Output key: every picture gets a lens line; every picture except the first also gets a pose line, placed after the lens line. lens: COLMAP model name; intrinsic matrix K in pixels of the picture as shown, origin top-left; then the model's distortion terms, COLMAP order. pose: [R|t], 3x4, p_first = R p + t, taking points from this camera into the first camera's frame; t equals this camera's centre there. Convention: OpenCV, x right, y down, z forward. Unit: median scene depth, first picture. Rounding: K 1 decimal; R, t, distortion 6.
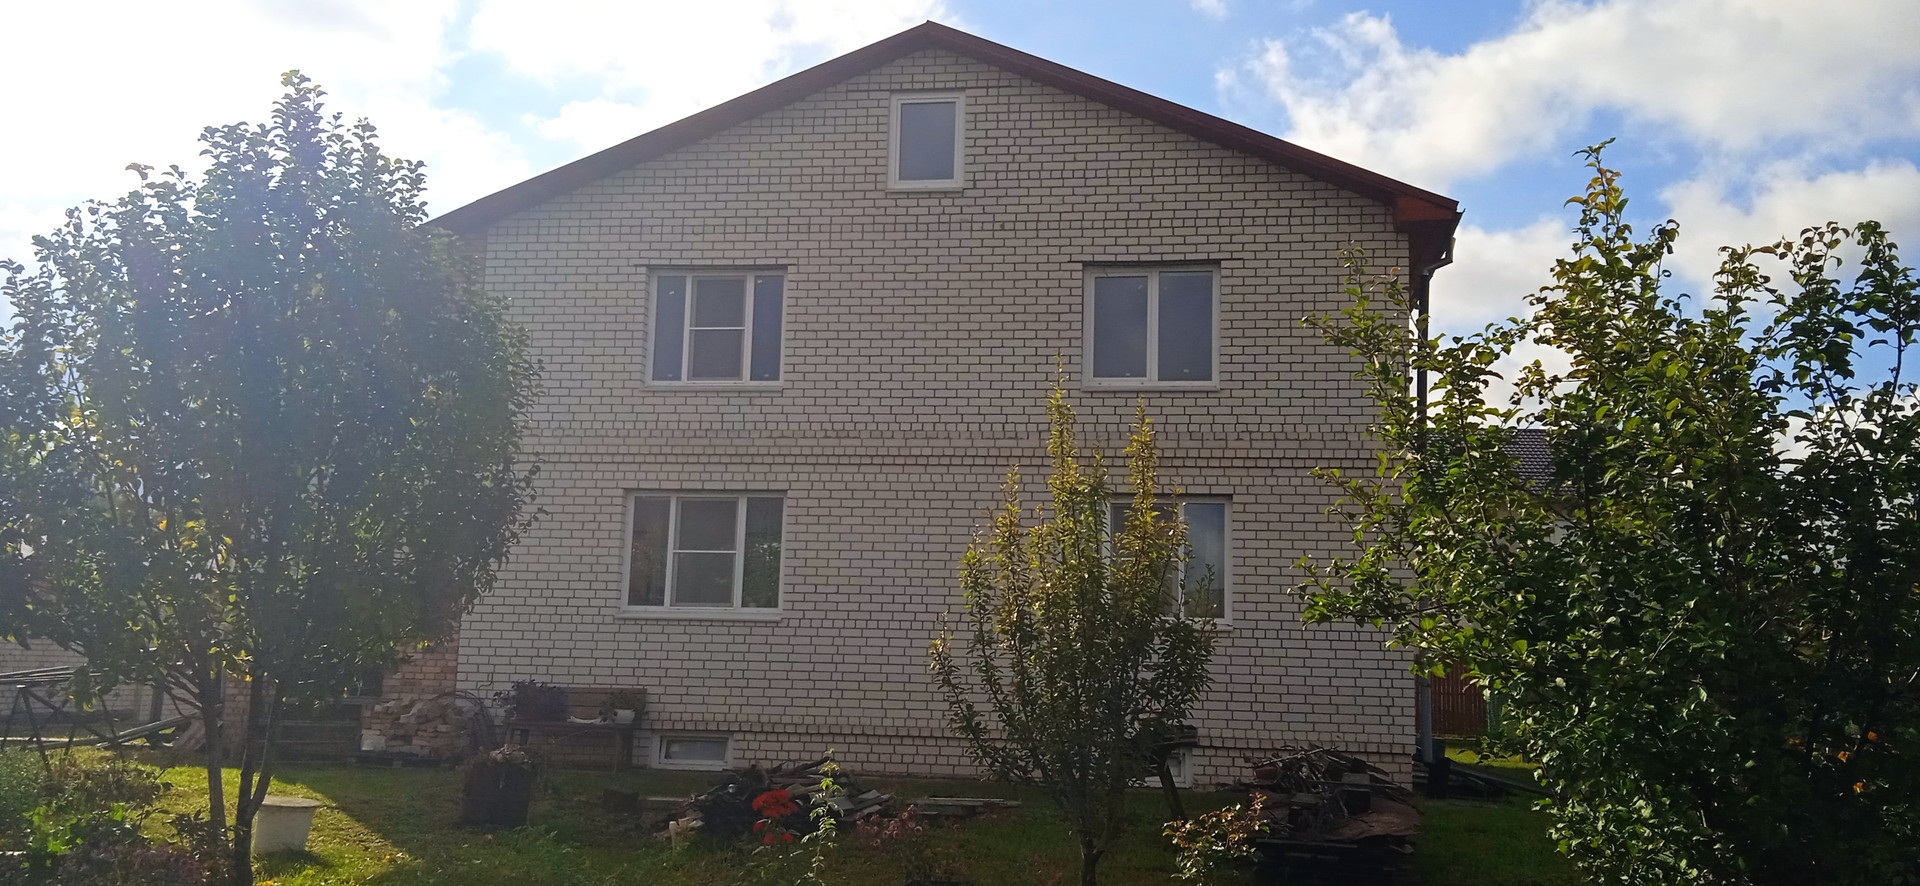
lens RADIAL K [[1546.4, 0, 975.4], [0, 1546.4, 480.7], [0, 0, 1]] dist [0.035655, -0.005353]
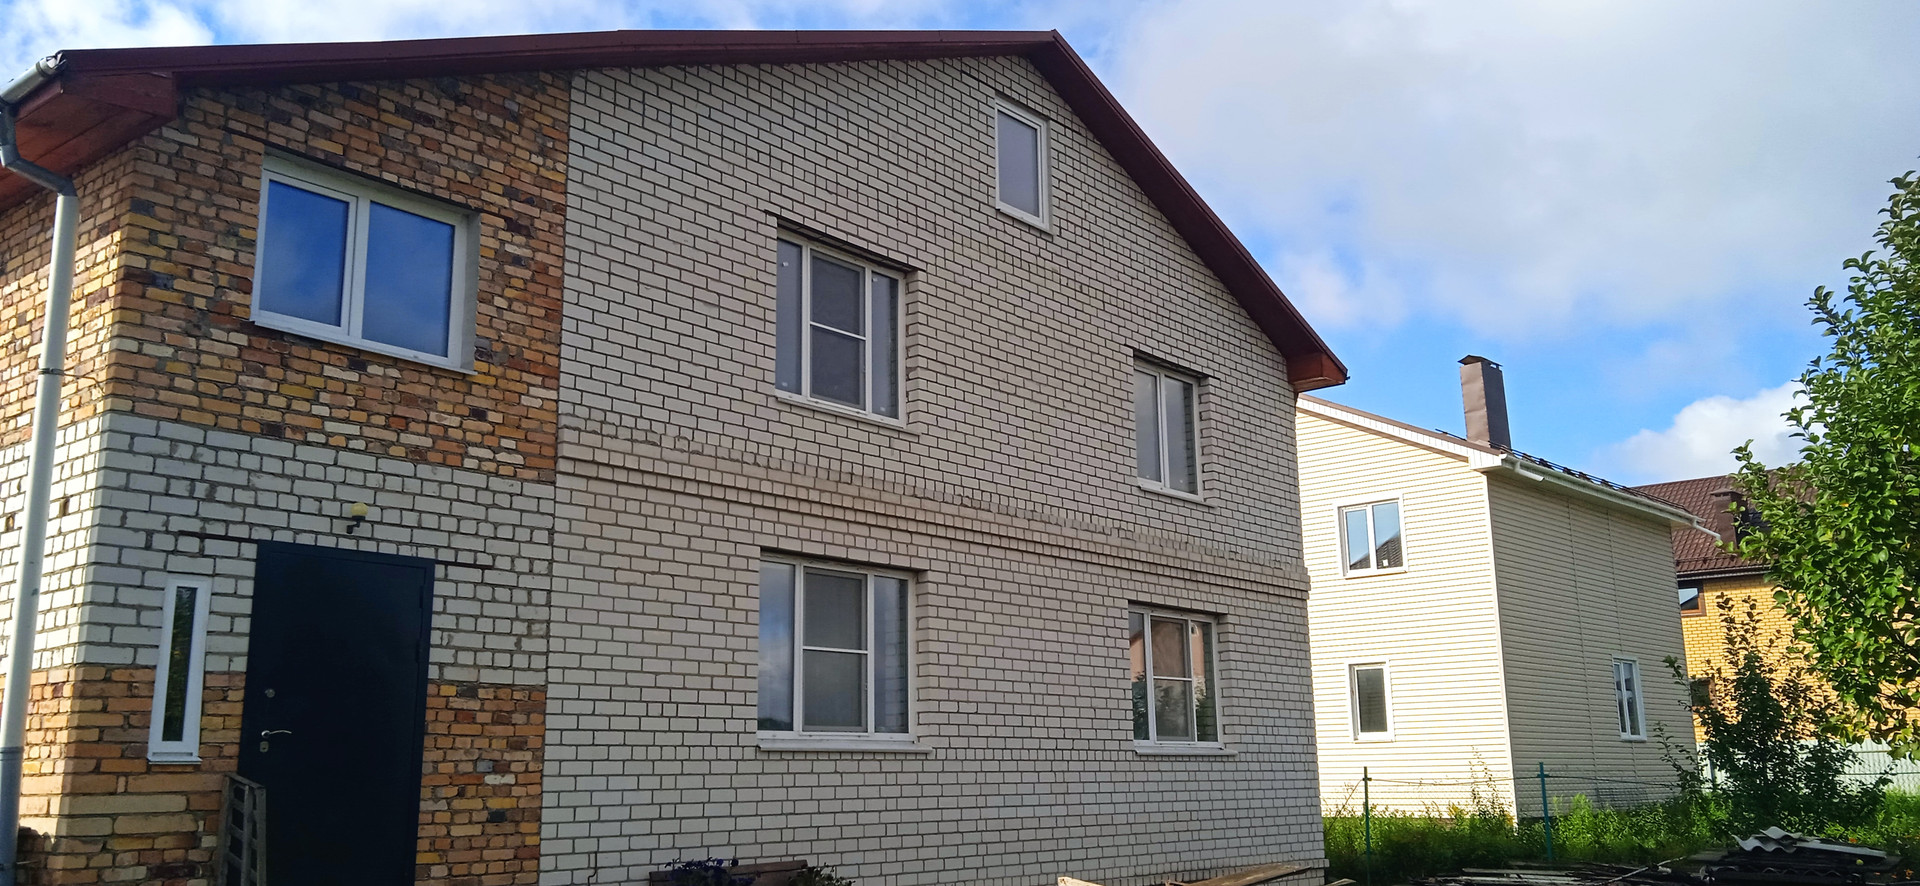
lens RADIAL K [[1546.4, 0, 965.1], [0, 1546.4, 438.3], [0, 0, 1]] dist [0.035655, -0.005353]
pose [[0.530503, 0.151047, 0.834117, -0.727019], [-0.088653, 0.988487, -0.122617, 0.032014], [-0.843035, -0.008898, 0.537785, 0.579800]]
